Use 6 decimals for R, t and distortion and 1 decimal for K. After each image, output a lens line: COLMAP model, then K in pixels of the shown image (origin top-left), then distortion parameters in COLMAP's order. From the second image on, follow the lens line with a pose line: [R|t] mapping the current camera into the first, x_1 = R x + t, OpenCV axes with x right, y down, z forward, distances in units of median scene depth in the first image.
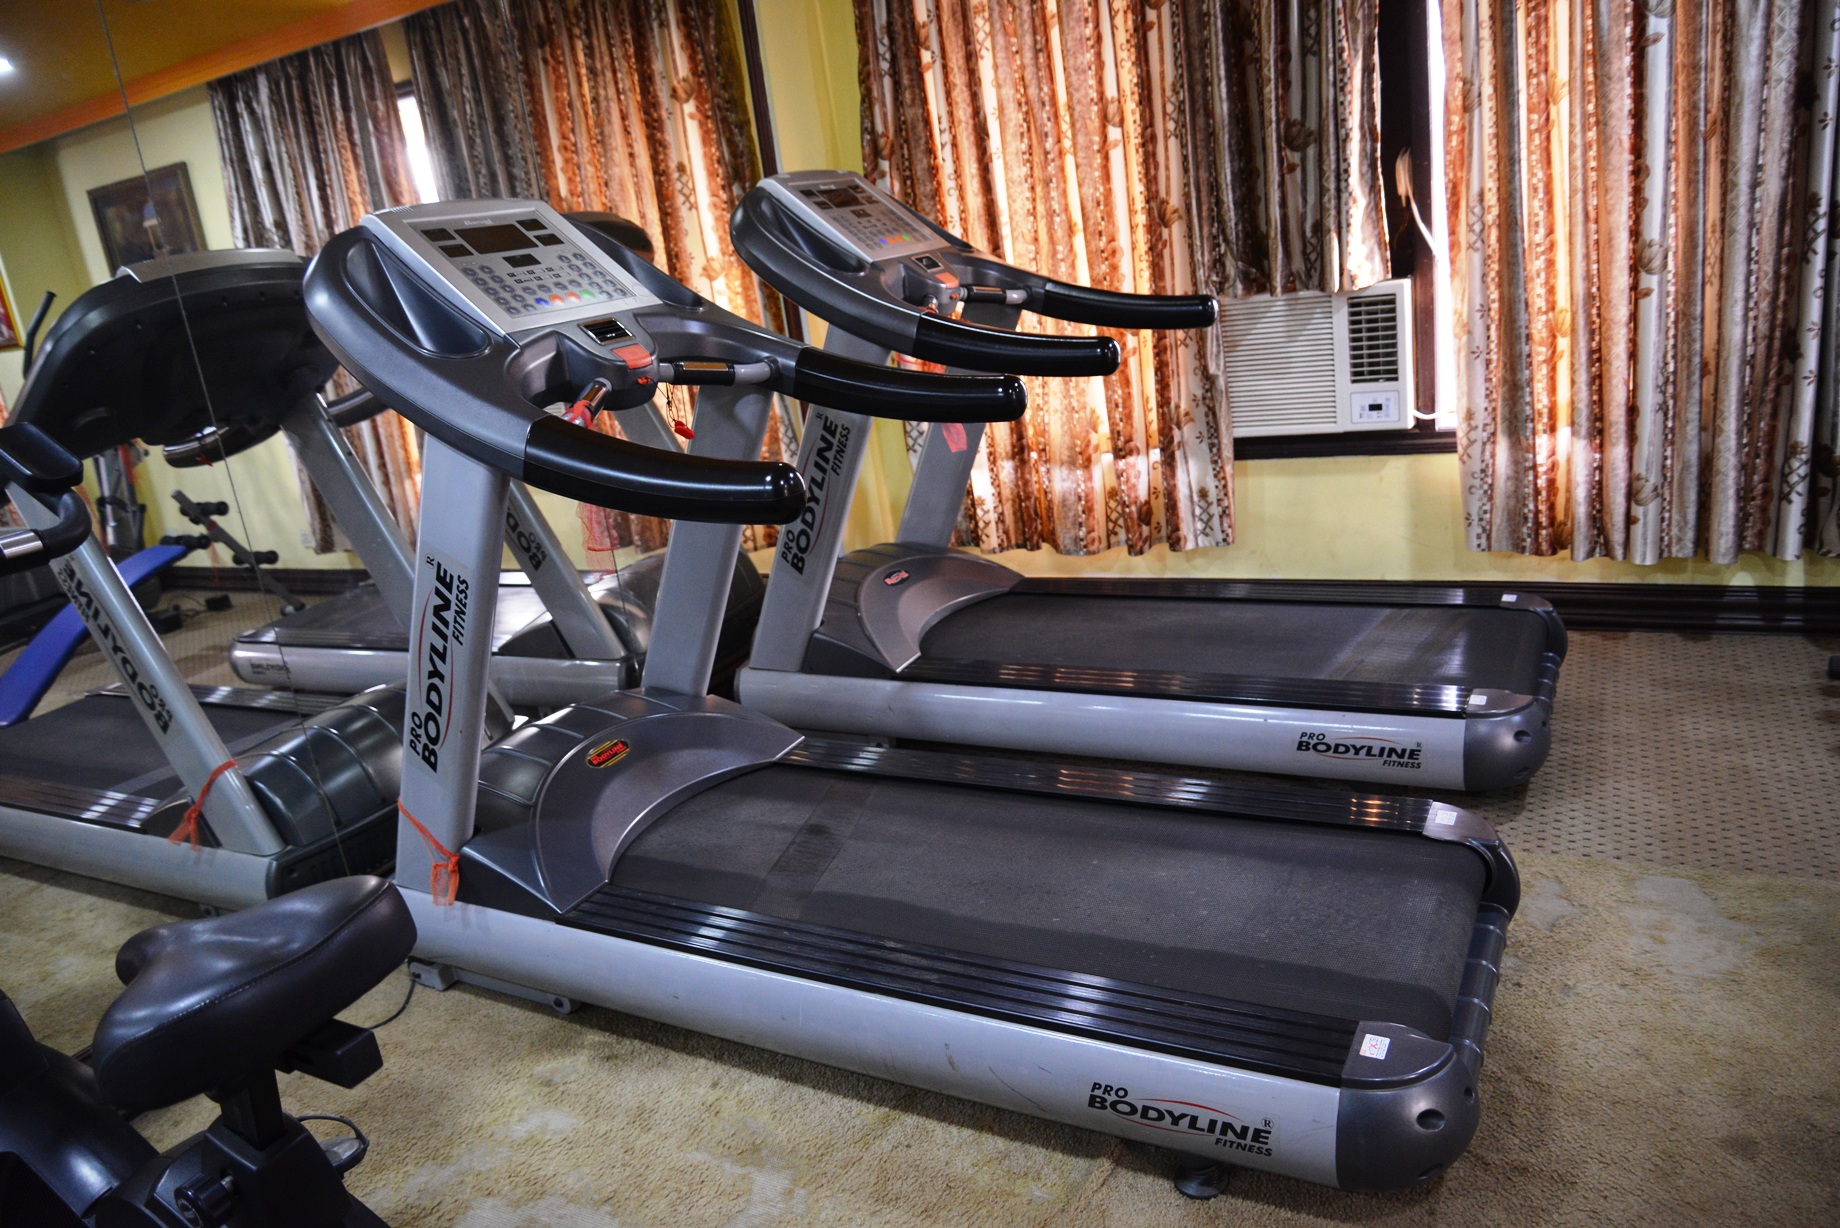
lens RADIAL K [[1272.9, 0, 920.0], [0, 1272.9, 614.0], [0, 0, 1]] dist [-0.101165, 0.094487]
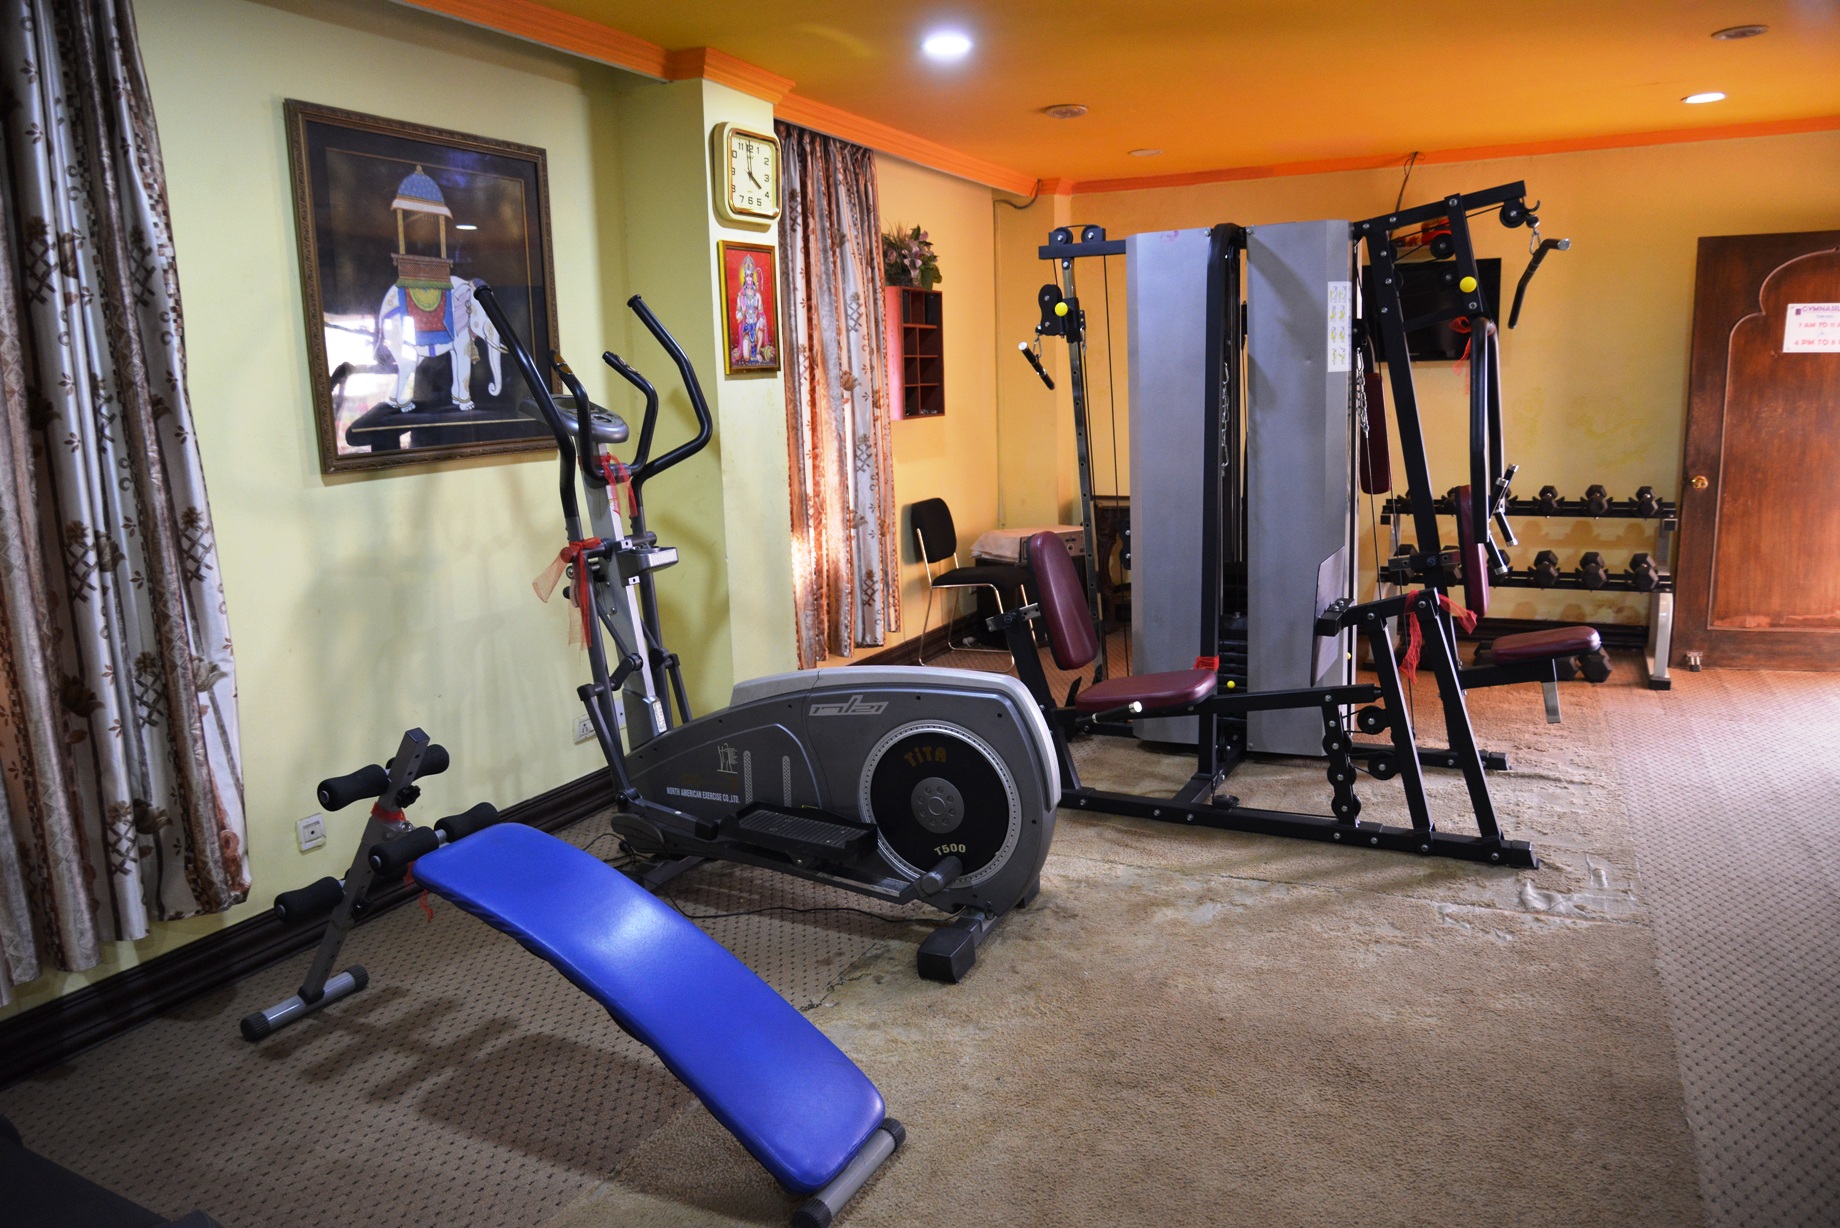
lens RADIAL K [[1272.9, 0, 920.0], [0, 1272.9, 614.0], [0, 0, 1]] dist [-0.101165, 0.094487]
pose [[-0.026443, -0.043409, 0.998707, -0.129984], [0.328059, 0.943349, 0.049689, -0.103331], [-0.944287, 0.328949, -0.010704, 0.372994]]
